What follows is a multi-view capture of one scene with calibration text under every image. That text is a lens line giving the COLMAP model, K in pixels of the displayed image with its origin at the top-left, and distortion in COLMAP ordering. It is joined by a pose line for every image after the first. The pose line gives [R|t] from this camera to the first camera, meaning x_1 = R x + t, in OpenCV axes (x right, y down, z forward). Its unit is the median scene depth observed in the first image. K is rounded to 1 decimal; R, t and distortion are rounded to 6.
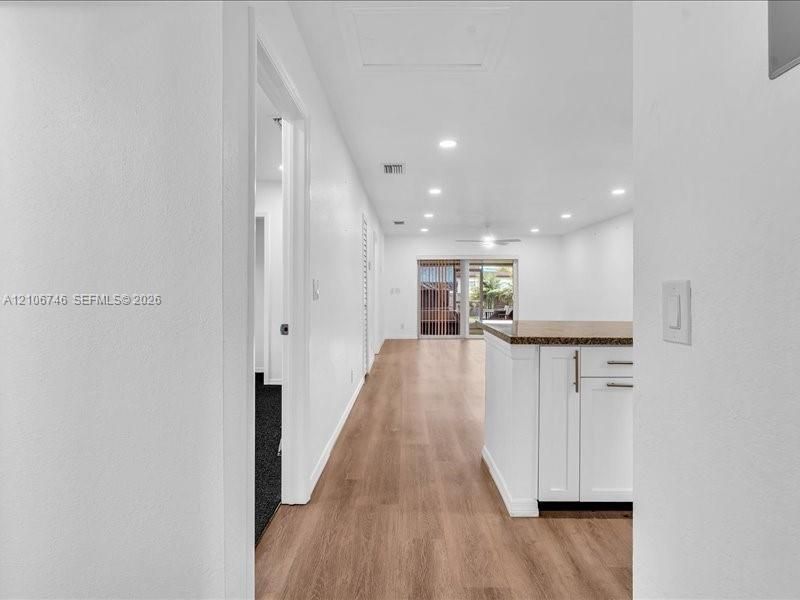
lens RADIAL K [[422.7, 0, 399.2], [0, 422.7, 292.6], [0, 0, 1]] dist [-0.001883, 0.000814]
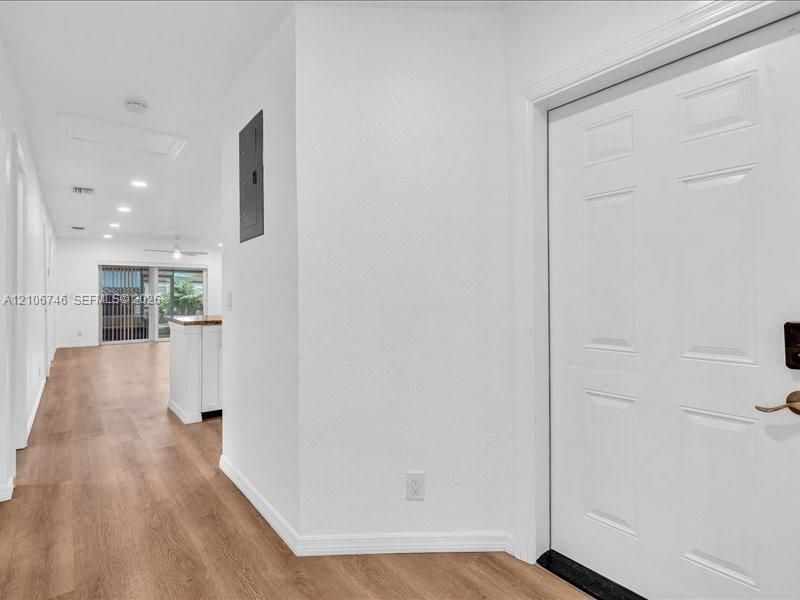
lens RADIAL K [[422.7, 0, 399.2], [0, 422.7, 292.6], [0, 0, 1]] dist [-0.001883, 0.000814]
pose [[0.777051, 0.001250, 0.629437, -0.032198], [0.007119, 0.999917, -0.010774, 0.002215], [-0.629398, 0.012853, 0.776977, -0.203009]]
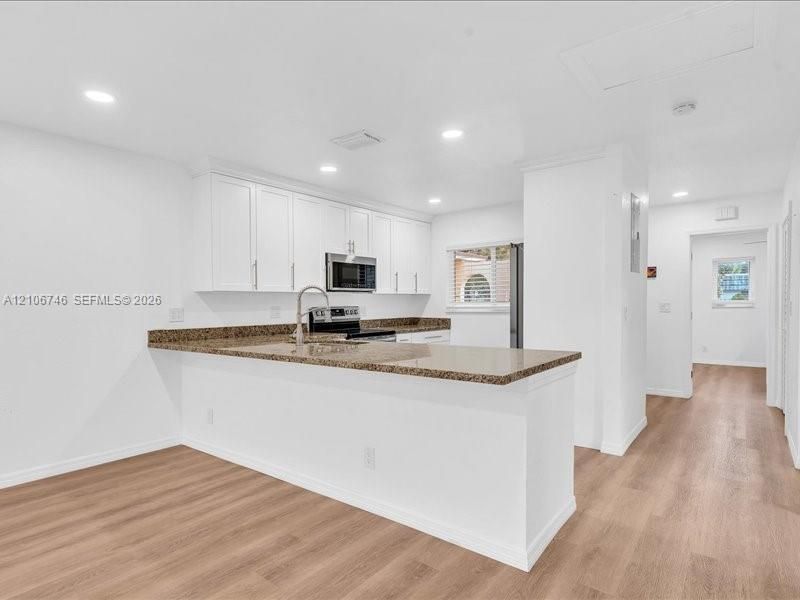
lens RADIAL K [[441.7, 0, 399.2], [0, 441.7, 318.4], [0, 0, 1]] dist [-0.006513, -0.001197]
pose [[-0.799898, -0.017008, 0.599894, -0.012939], [0.009368, 0.999123, 0.040819, -0.008678], [-0.600062, 0.038271, -0.799037, 0.479586]]
